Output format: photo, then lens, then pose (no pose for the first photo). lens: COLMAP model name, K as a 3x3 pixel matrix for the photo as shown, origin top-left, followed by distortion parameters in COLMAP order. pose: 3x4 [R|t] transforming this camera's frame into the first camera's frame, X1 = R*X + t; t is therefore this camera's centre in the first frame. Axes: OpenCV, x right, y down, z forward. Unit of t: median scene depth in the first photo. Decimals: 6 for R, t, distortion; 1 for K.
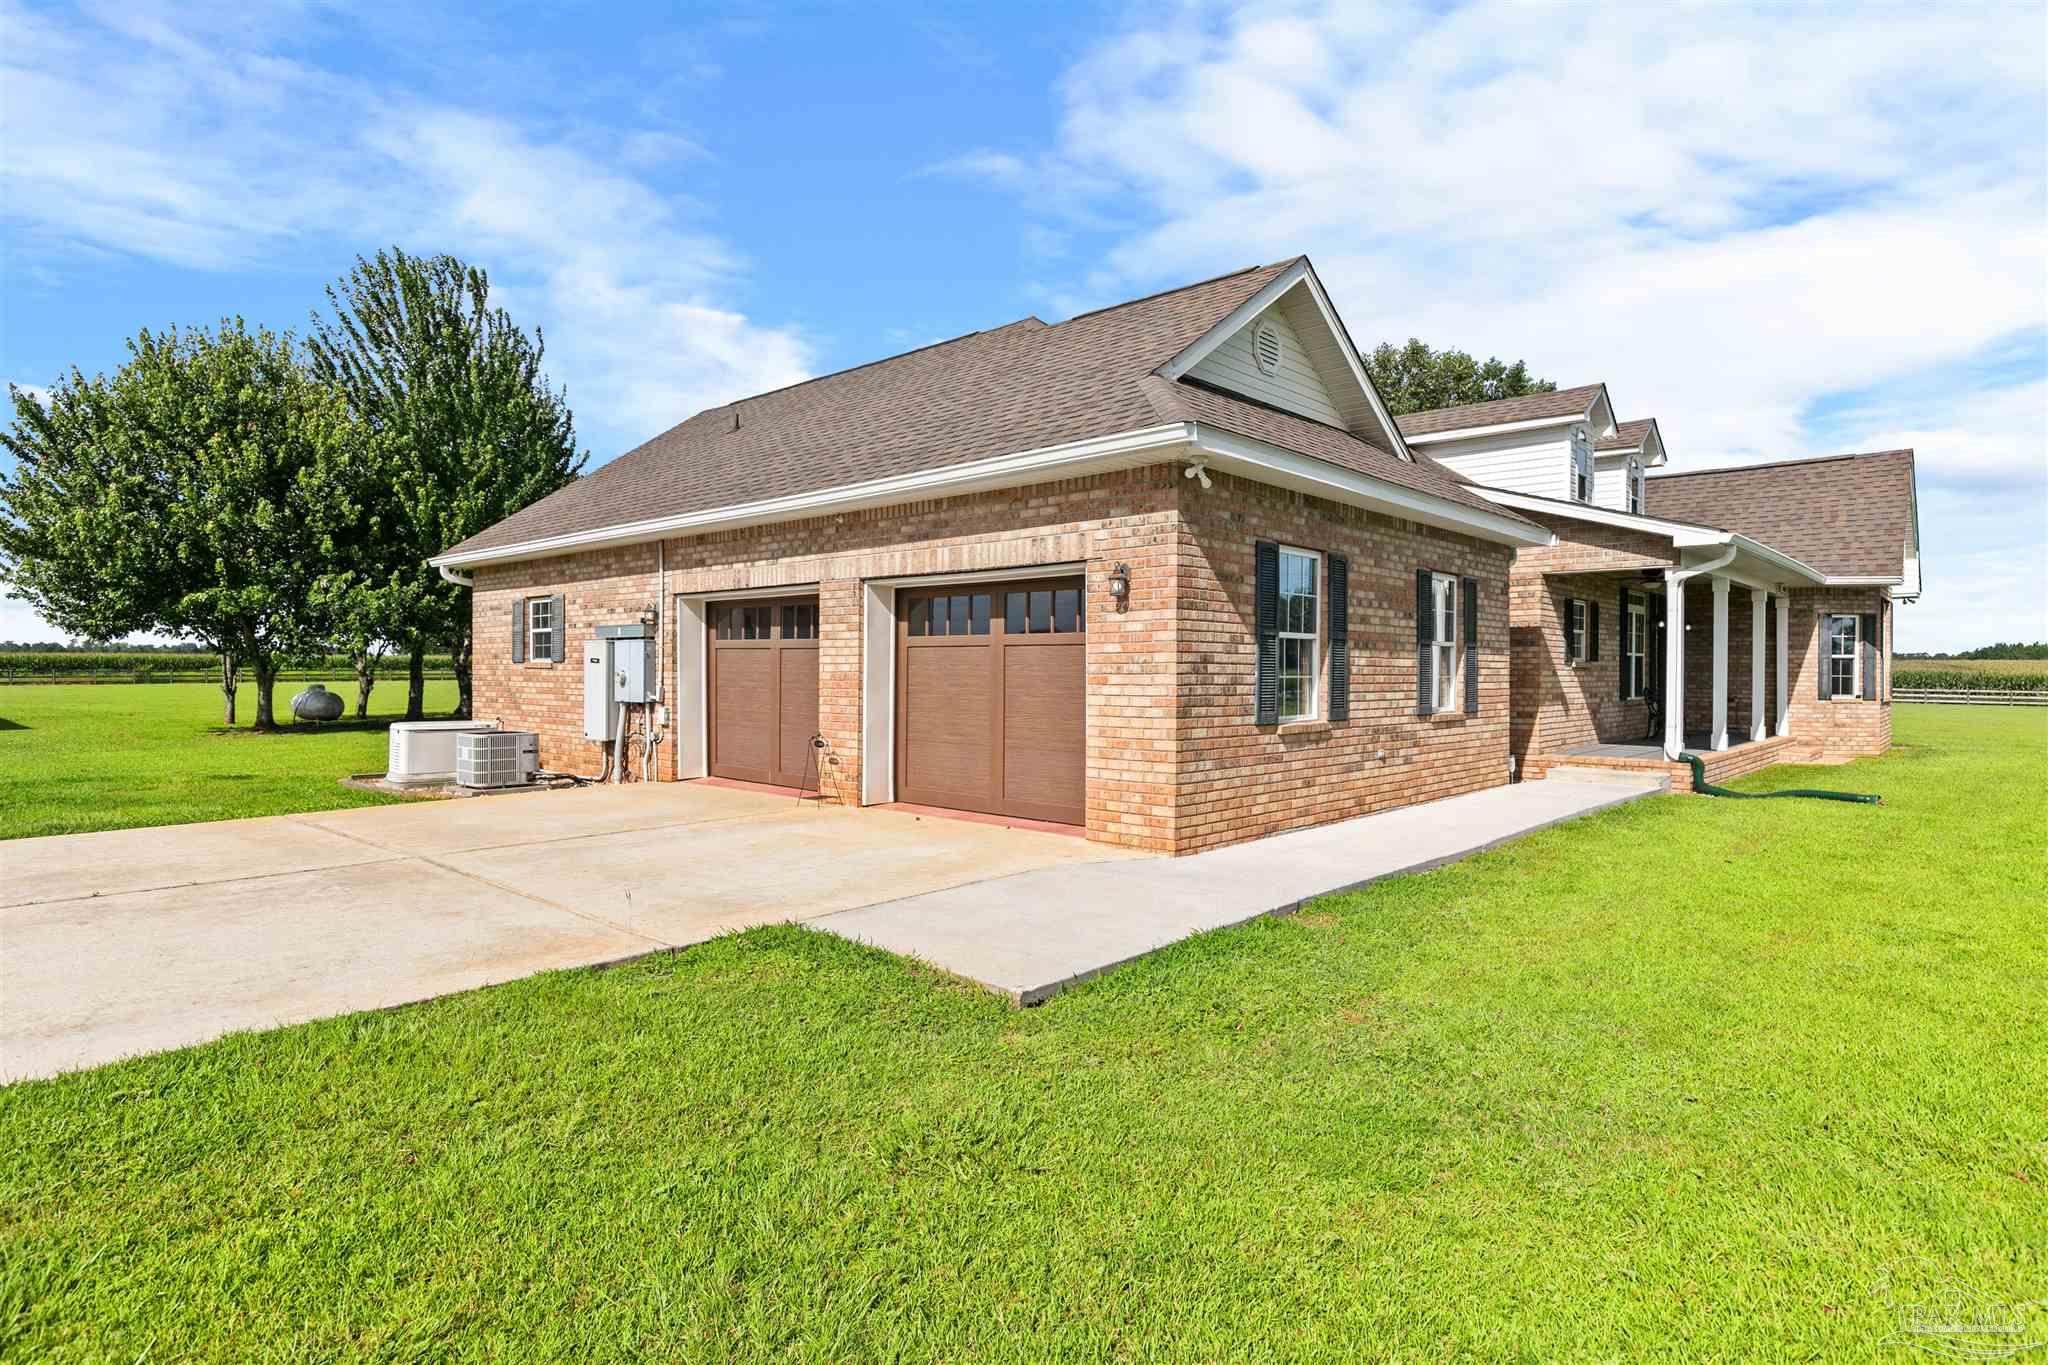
lens RADIAL K [[1071.2, 0, 1020.5], [0, 1071.2, 663.2], [0, 0, 1]] dist [-0.003059, 0.000329]
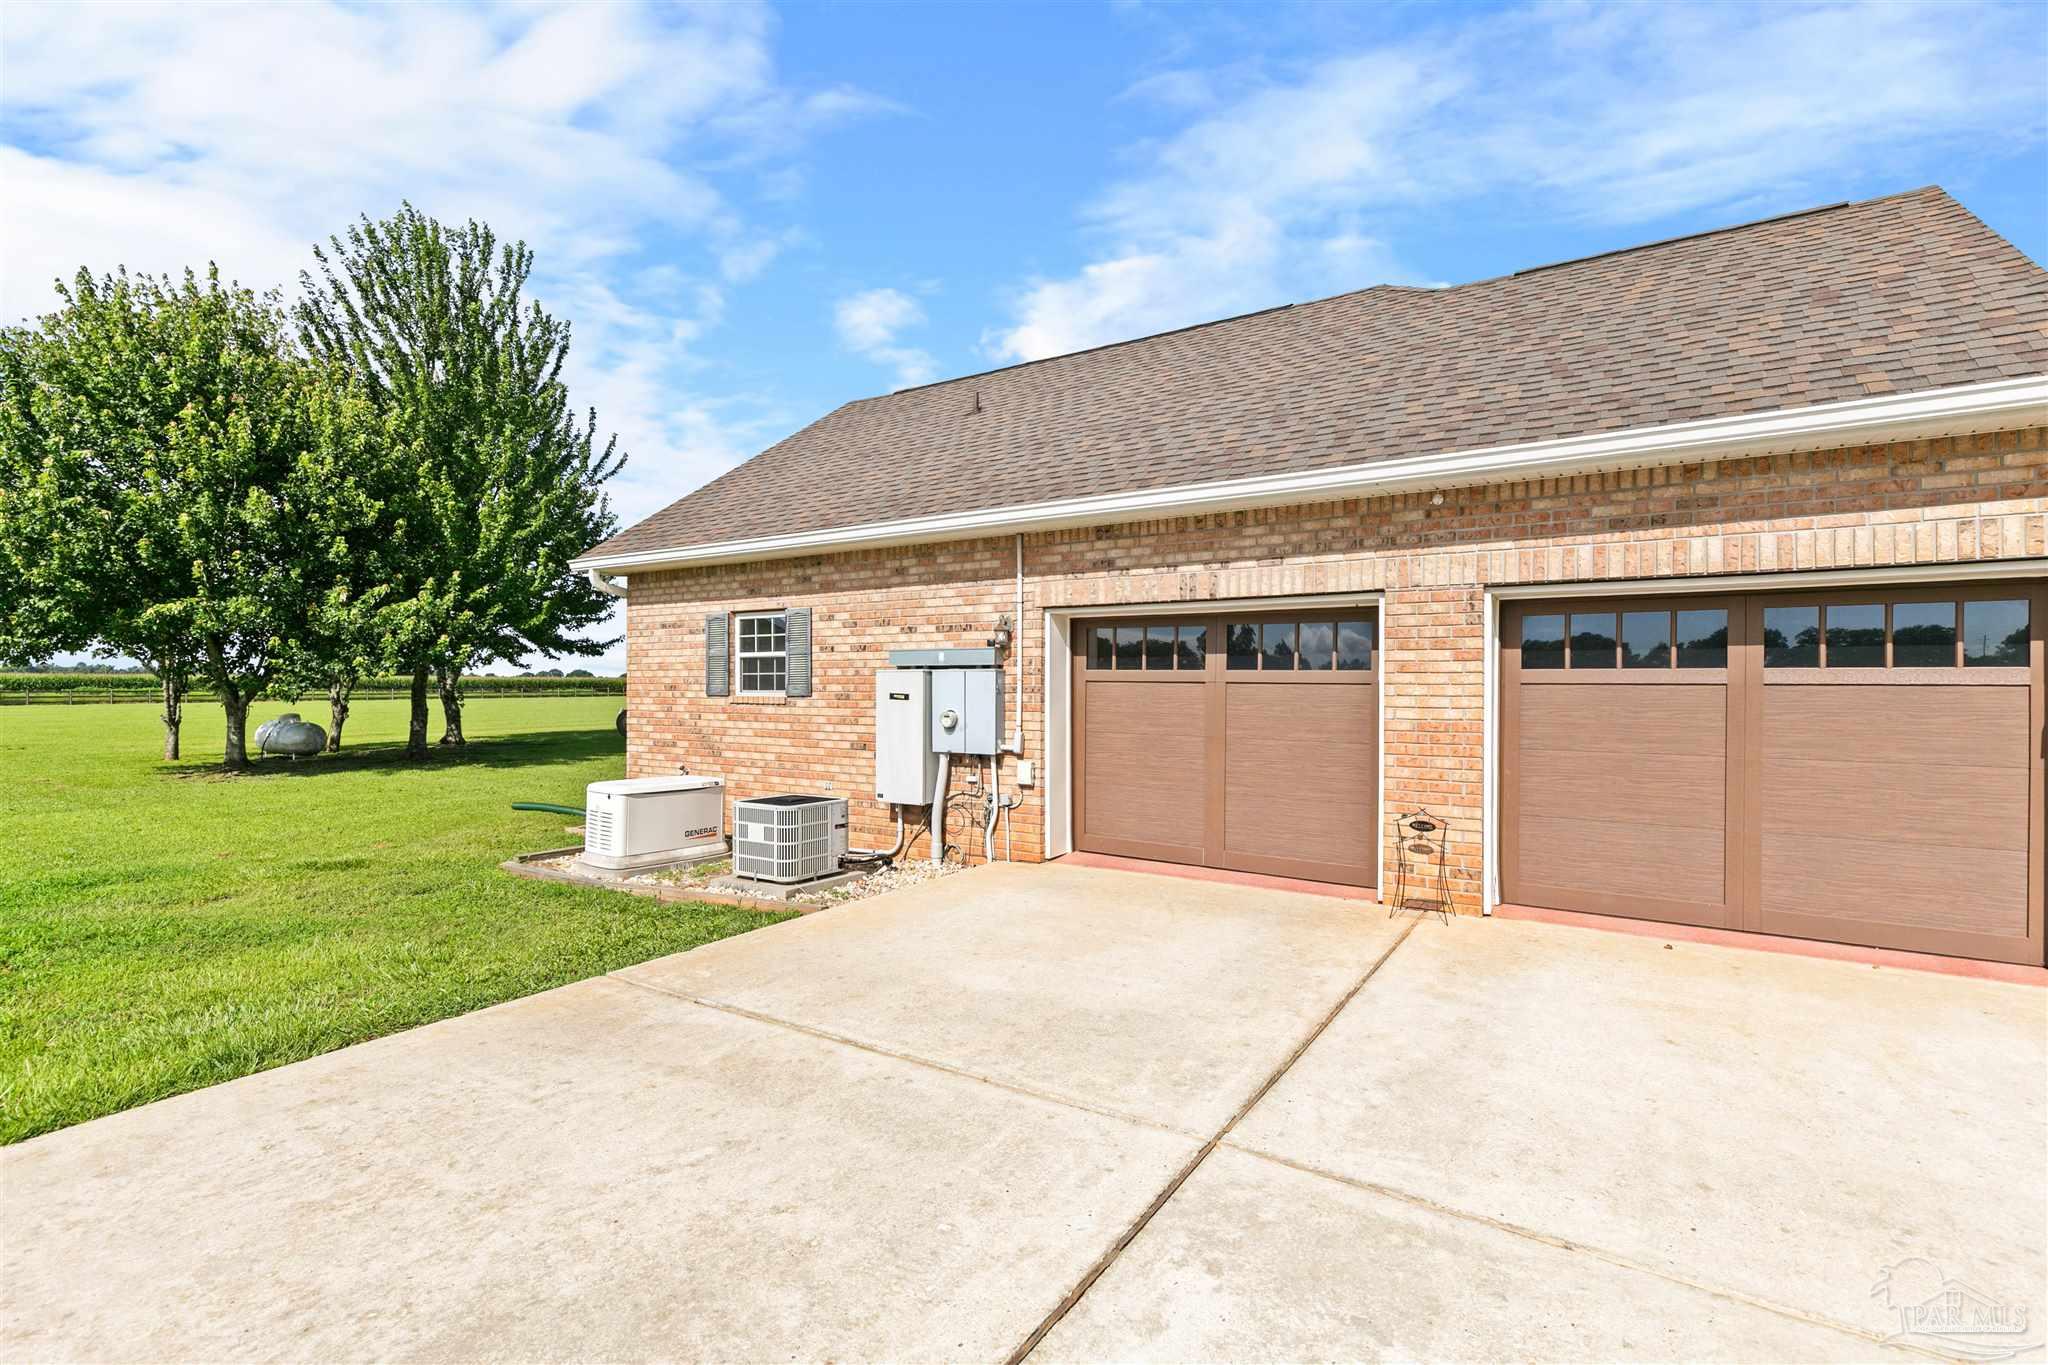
lens RADIAL K [[926.8, 0, 1024.0], [0, 926.8, 682.5], [0, 0, 1]] dist [0.007402, -0.000628]
pose [[0.987079, 0.001050, 0.160232, -0.361084], [-0.001071, 0.999999, 0.000046, -0.010746], [-0.160232, -0.000217, 0.987079, 0.307896]]
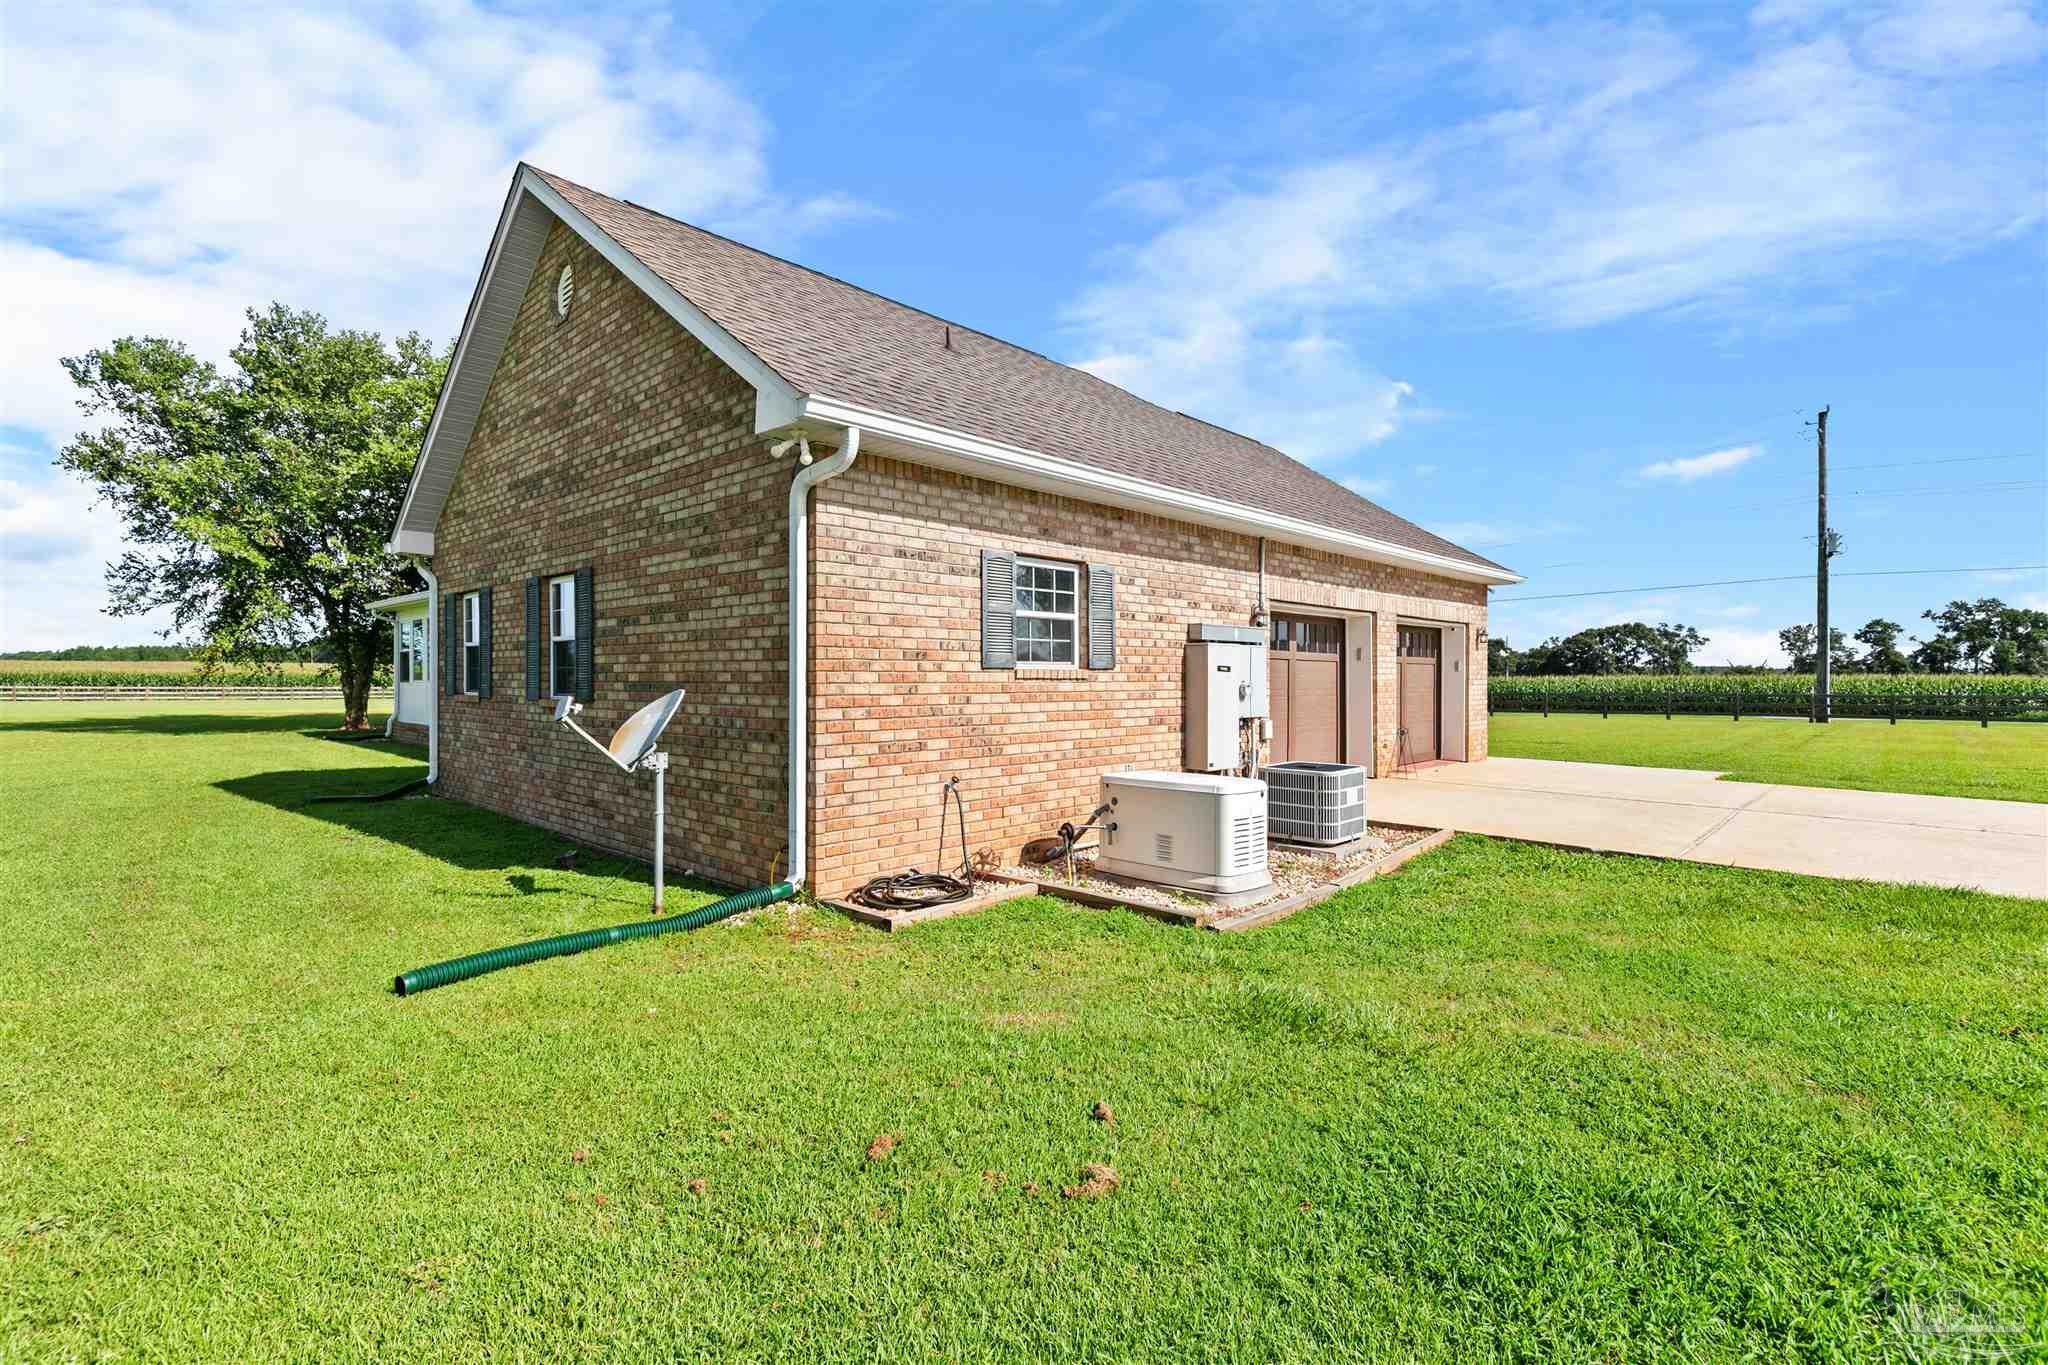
lens RADIAL K [[937.4, 0, 1019.7], [0, 937.4, 674.0], [0, 0, 1]] dist [0.000035, -0.000195]
pose [[0.032088, -0.002136, 0.999483, -0.949384], [-0.008129, 0.999964, 0.002398, 0.000680], [-0.999452, -0.008202, 0.032069, 0.981224]]
